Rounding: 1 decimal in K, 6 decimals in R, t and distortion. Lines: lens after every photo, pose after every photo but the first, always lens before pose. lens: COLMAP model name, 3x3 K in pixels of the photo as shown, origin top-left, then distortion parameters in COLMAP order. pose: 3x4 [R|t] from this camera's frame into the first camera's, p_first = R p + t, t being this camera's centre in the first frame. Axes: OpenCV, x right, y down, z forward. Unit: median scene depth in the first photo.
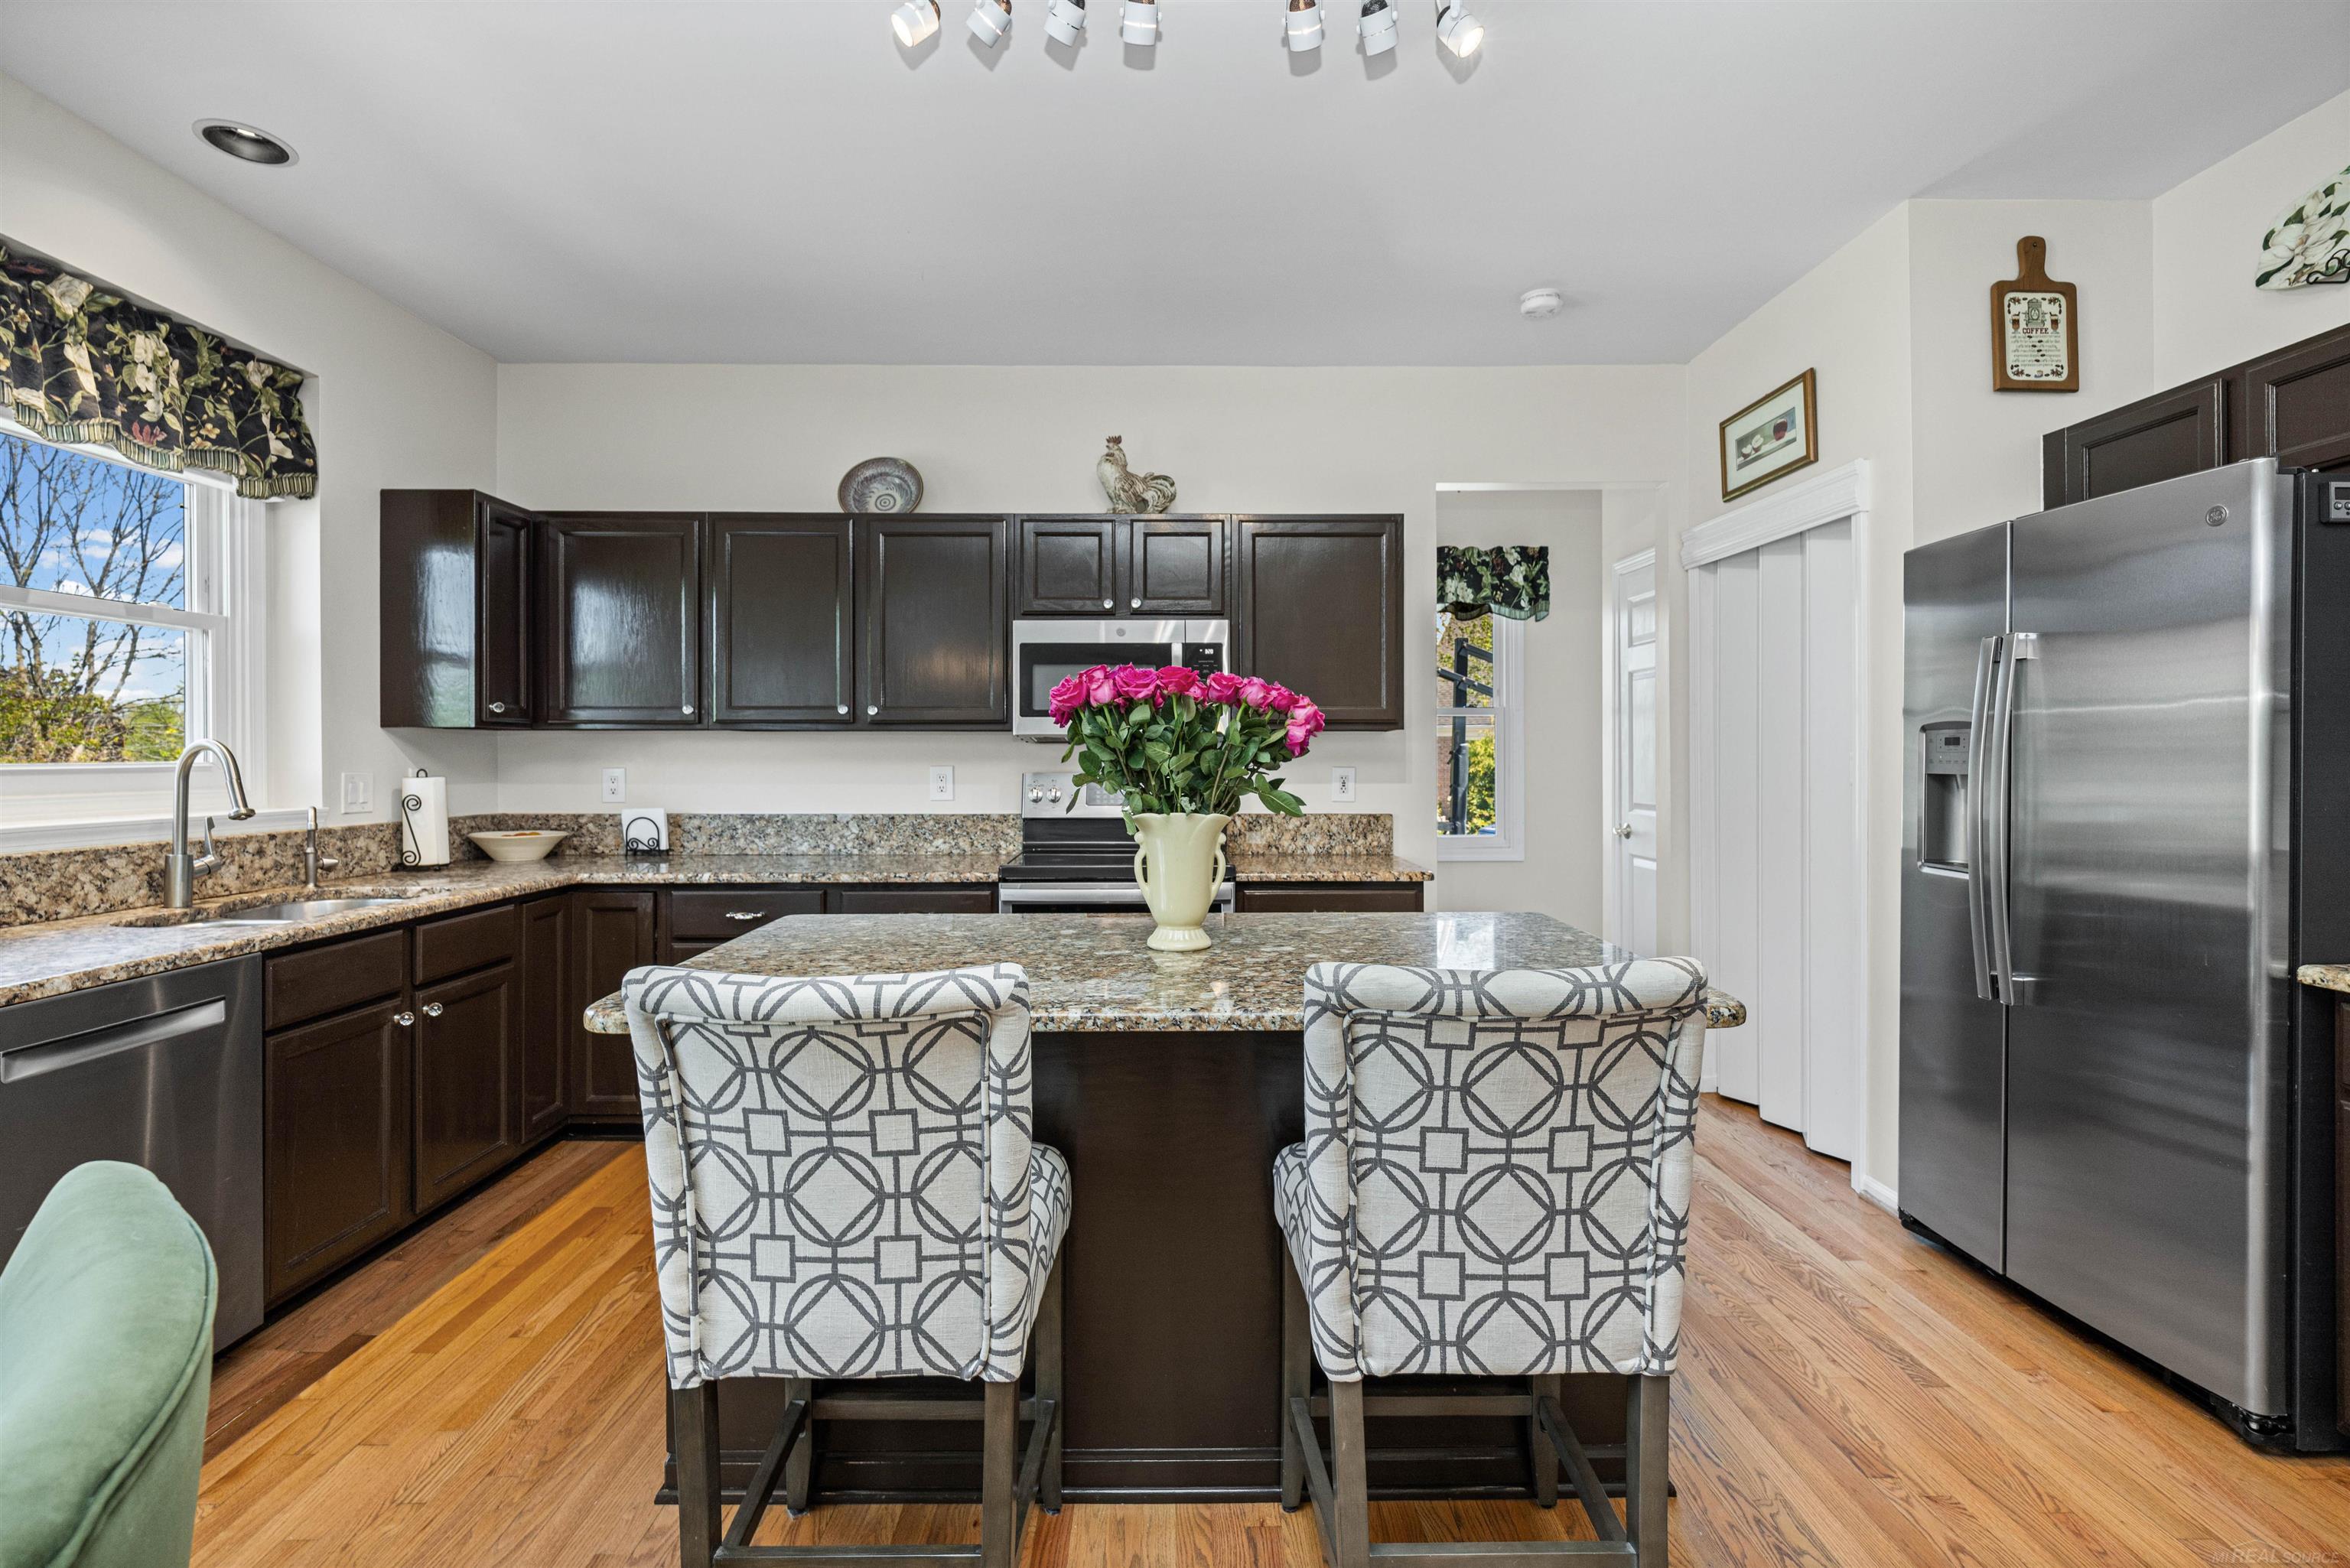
lens RADIAL K [[1071.6, 0, 1179.2], [0, 1071.6, 754.9], [0, 0, 1]] dist [0.003752, -0.001229]
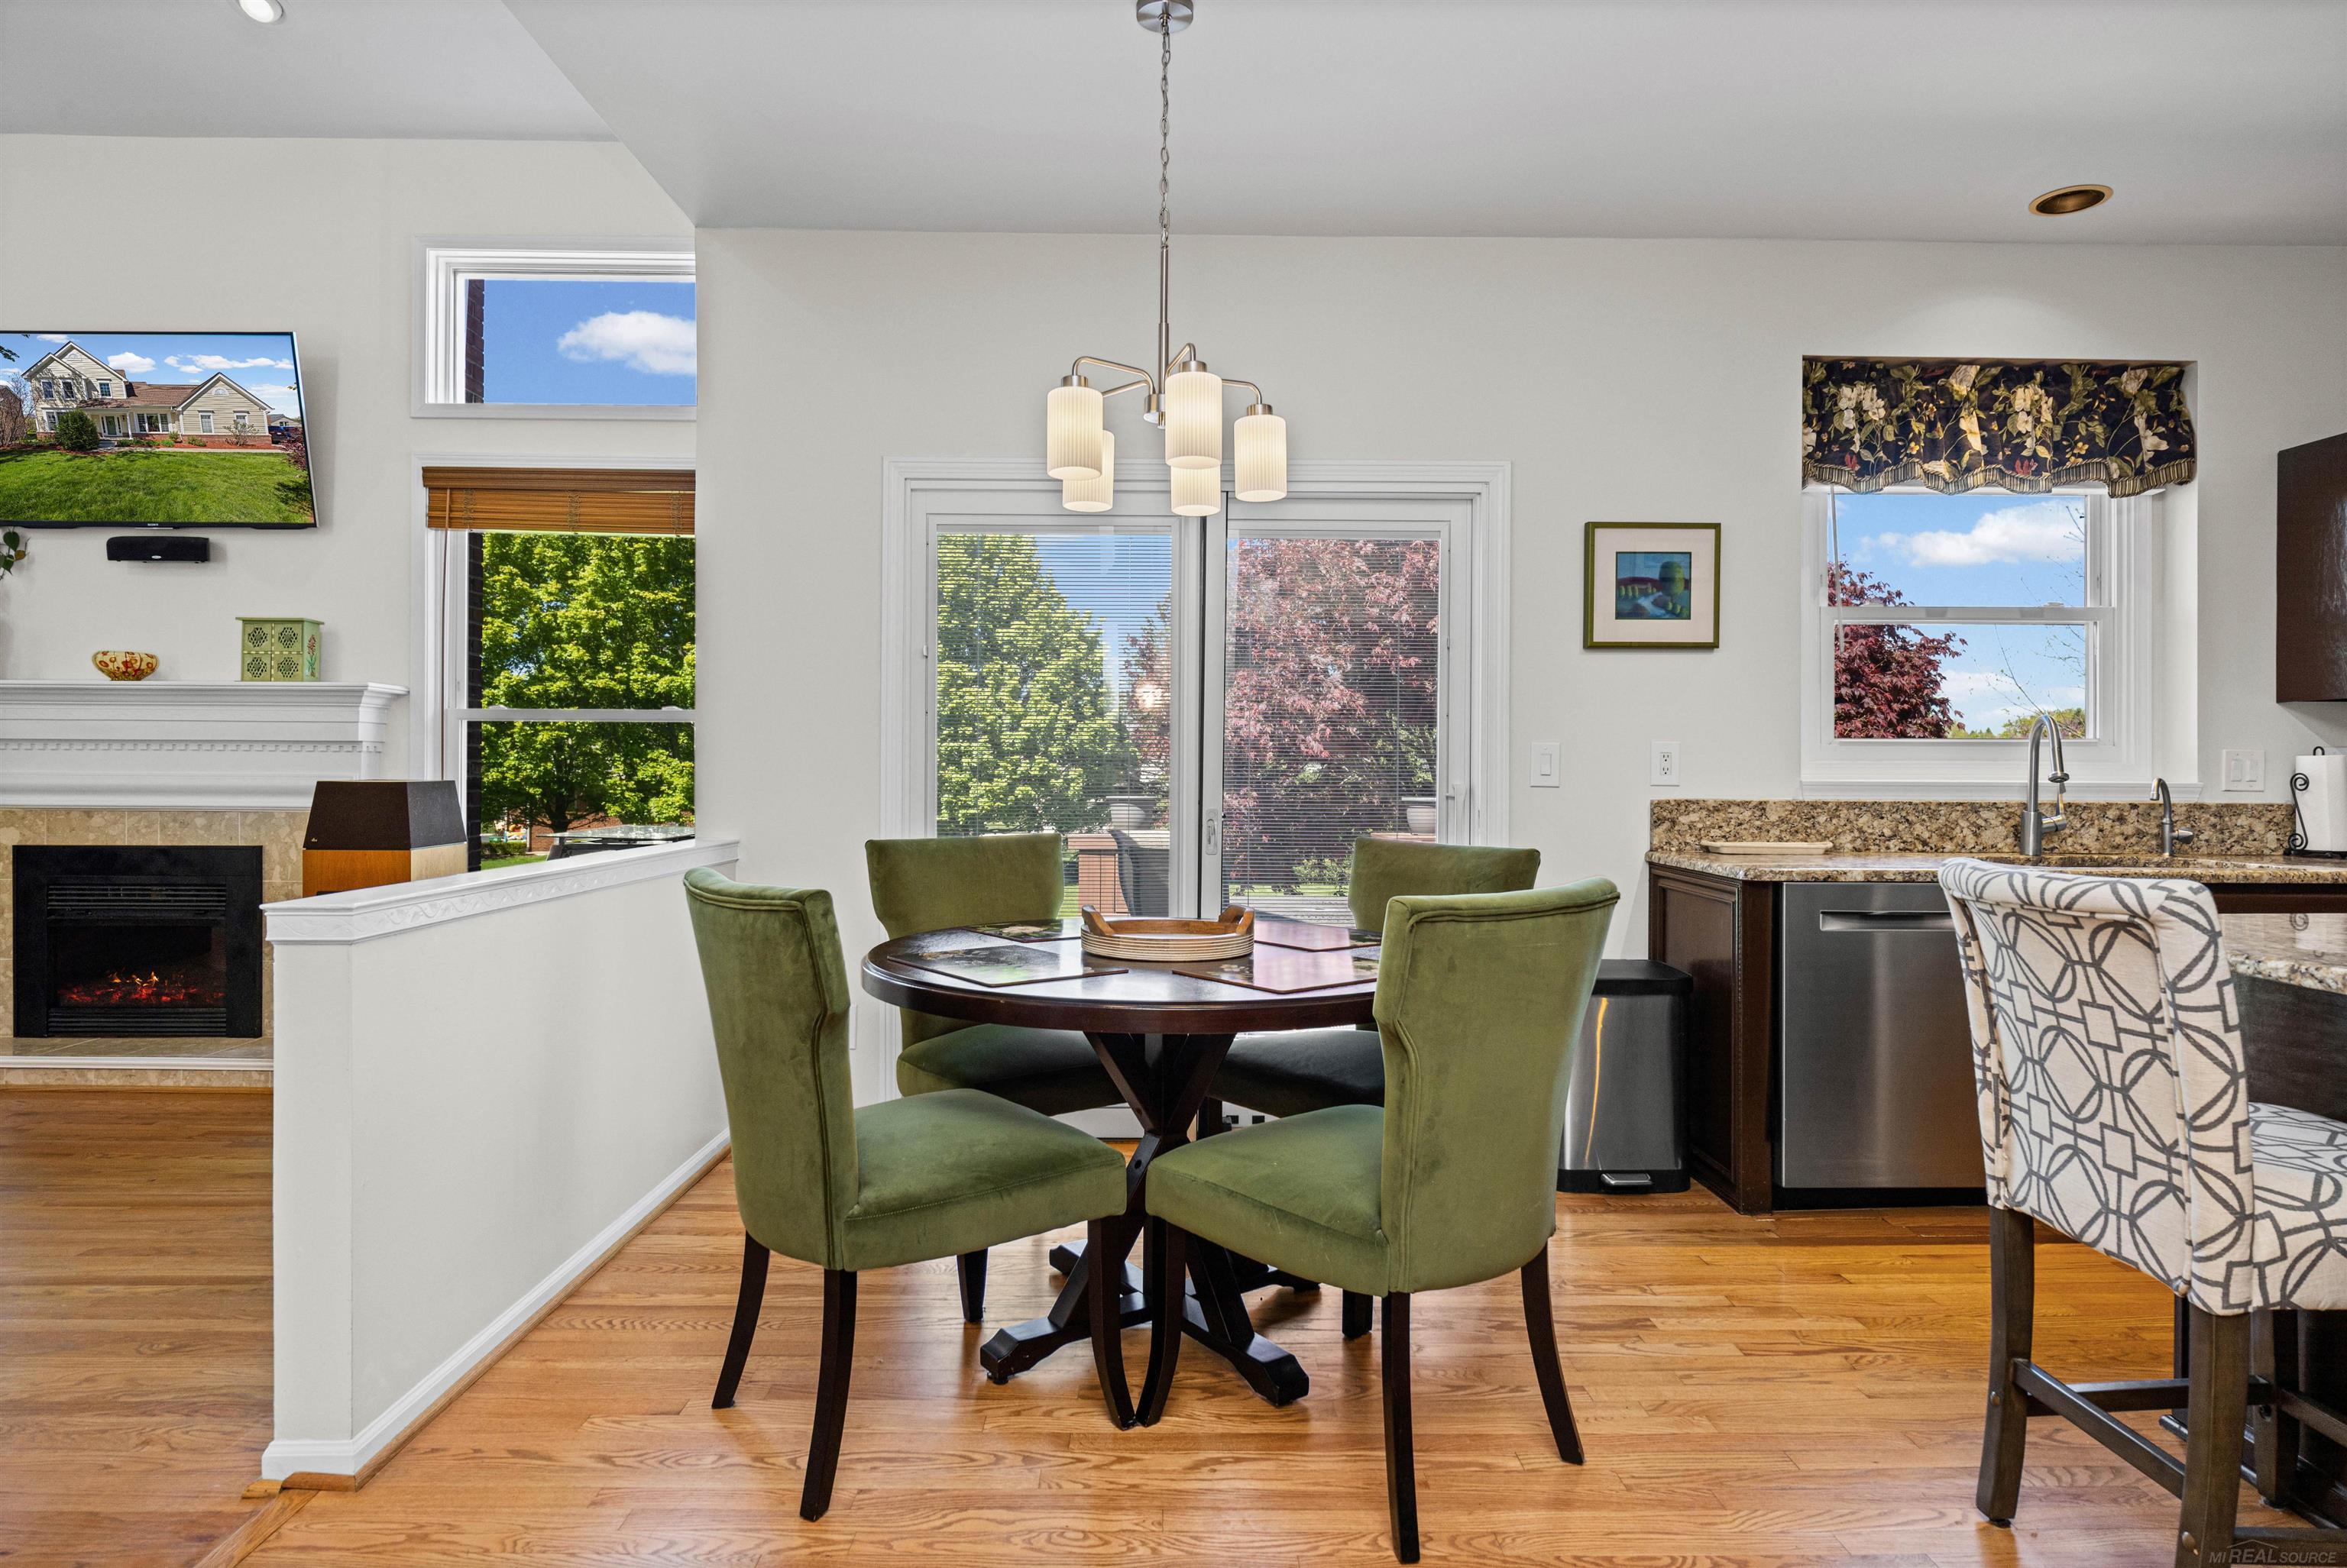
lens RADIAL K [[1297.1, 0, 1176.6], [0, 1297.1, 767.5], [0, 0, 1]] dist [0.011270, -0.008493]
pose [[0.012437, 0.001970, -0.999921, 0.405757], [-0.005877, 0.999981, 0.001897, 0.035984], [0.999905, 0.005853, 0.012448, 0.016439]]
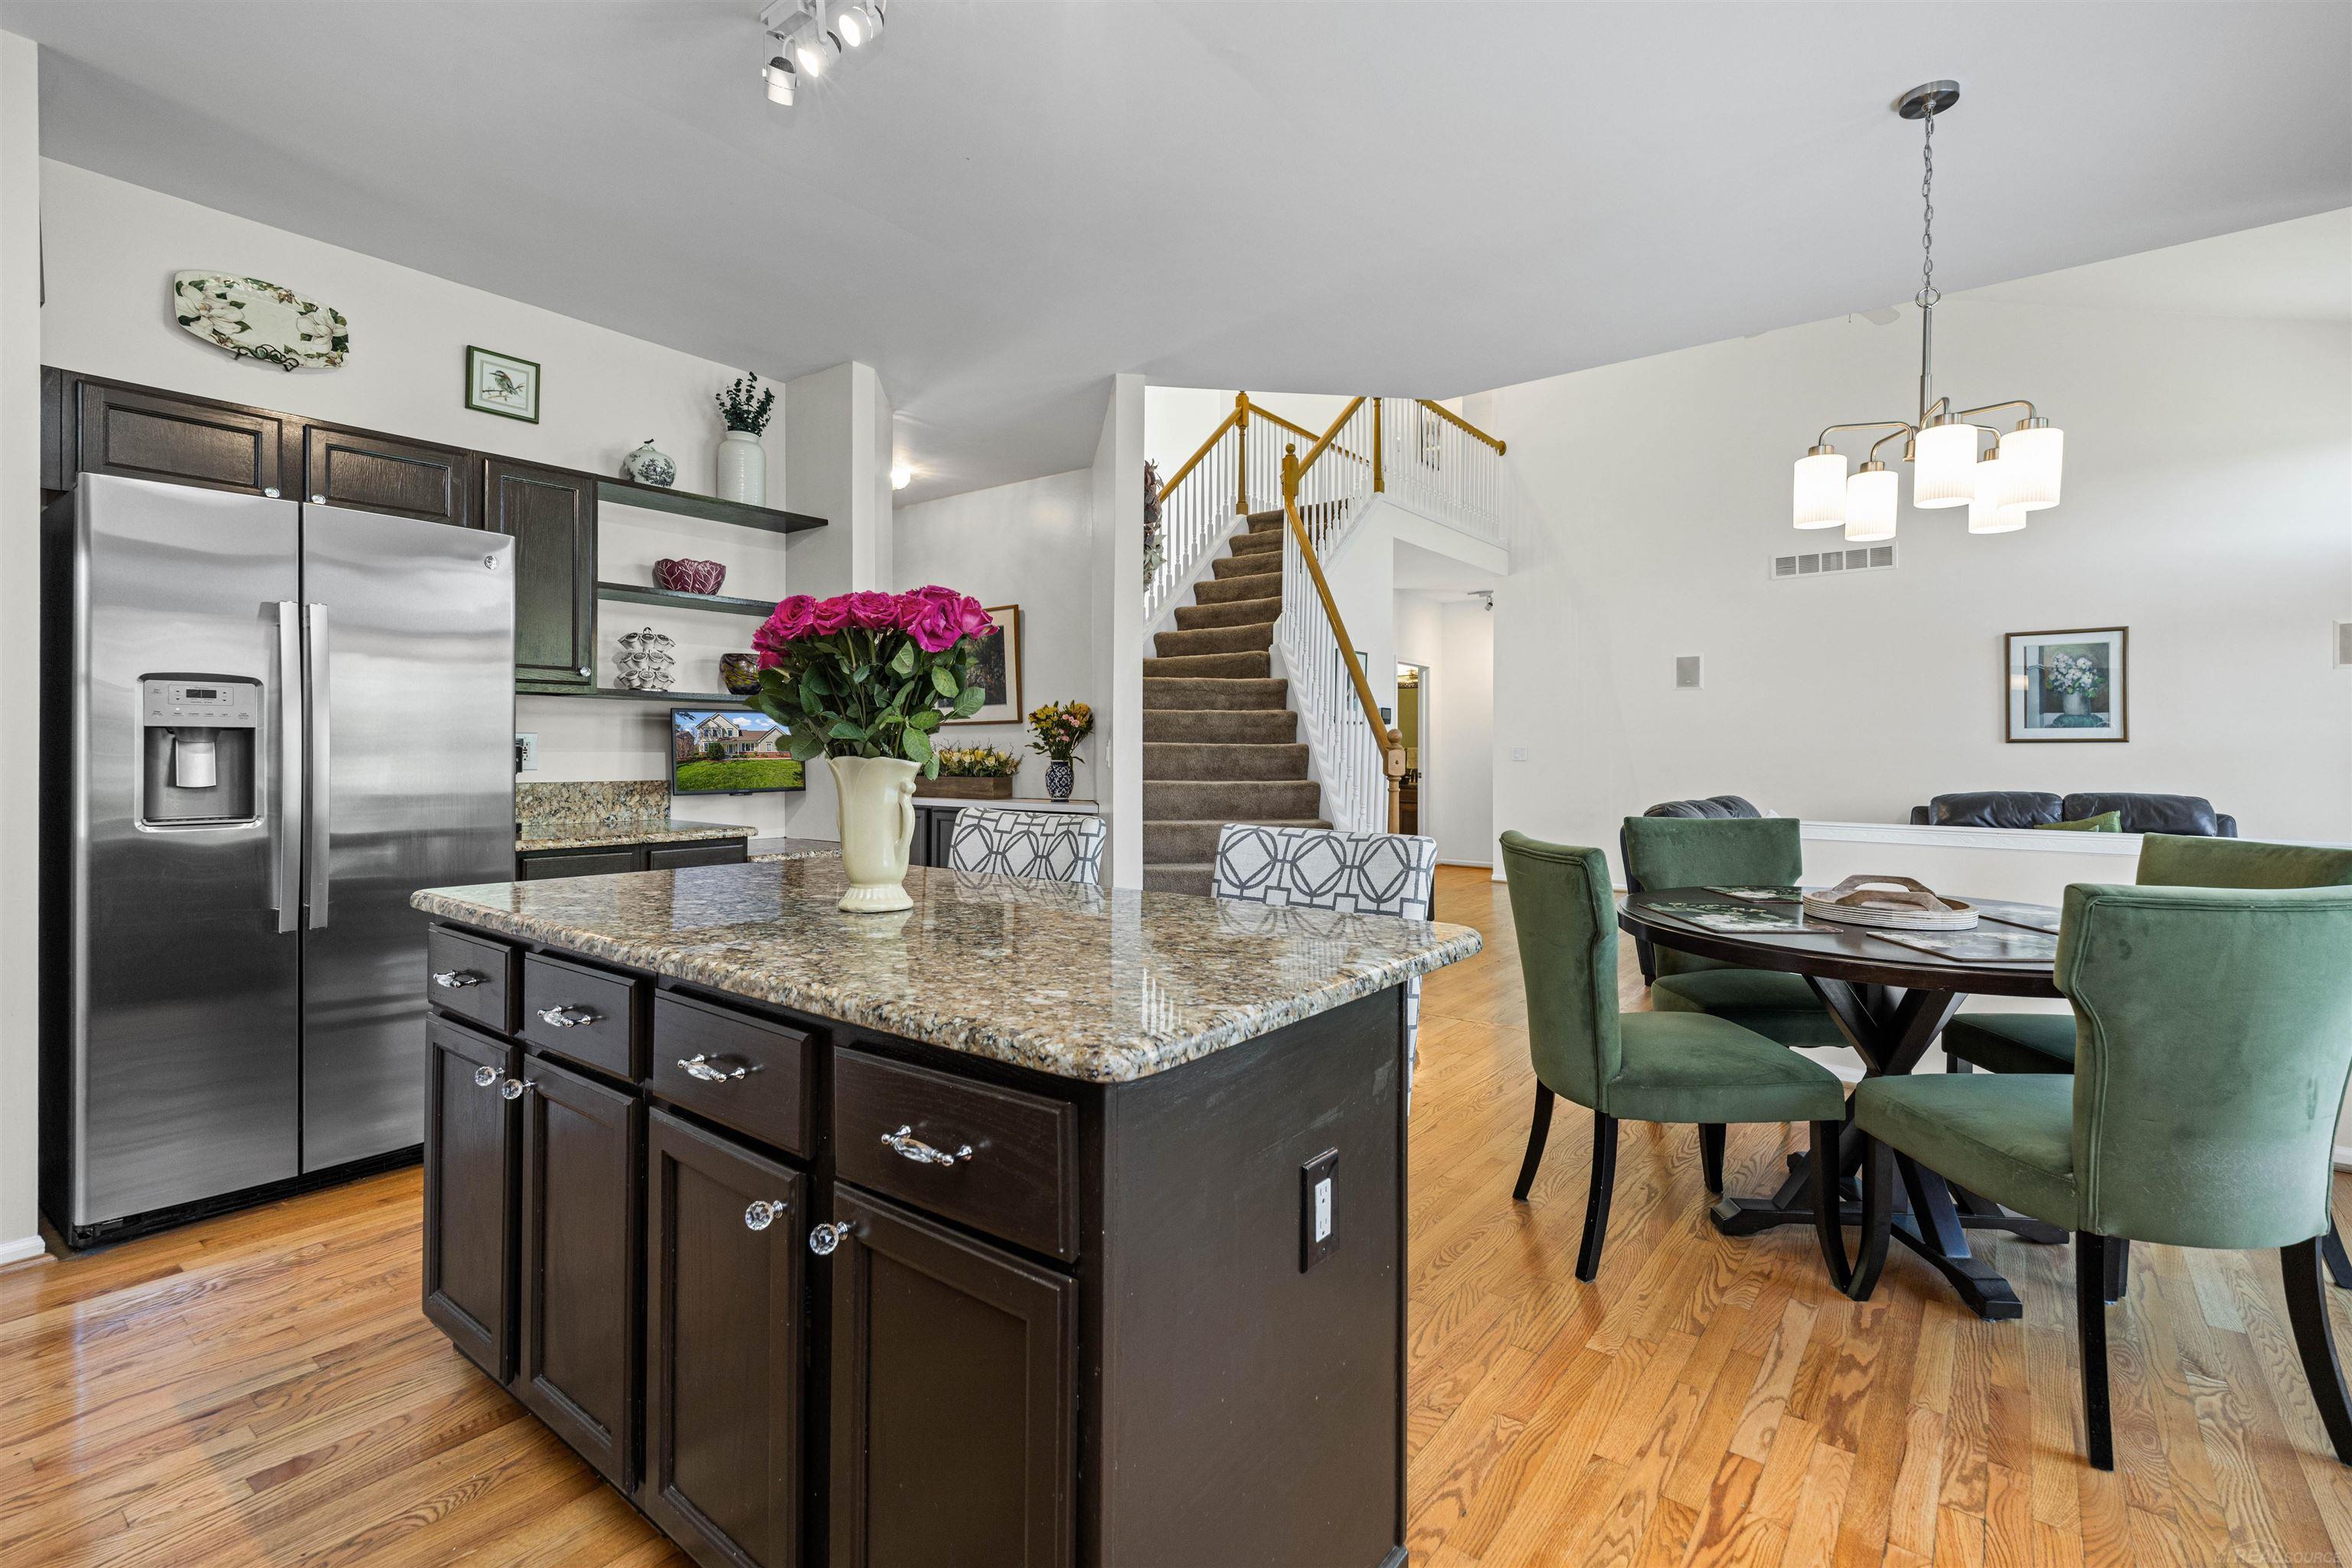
lens RADIAL K [[1072.6, 0, 1145.8], [0, 1072.6, 754.5], [0, 0, 1]] dist [0.003752, -0.001229]
pose [[-0.774239, -0.002078, 0.632890, -0.451908], [-0.001546, 0.999998, 0.001393, 0.031799], [-0.632891, 0.000100, -0.774241, 0.953853]]
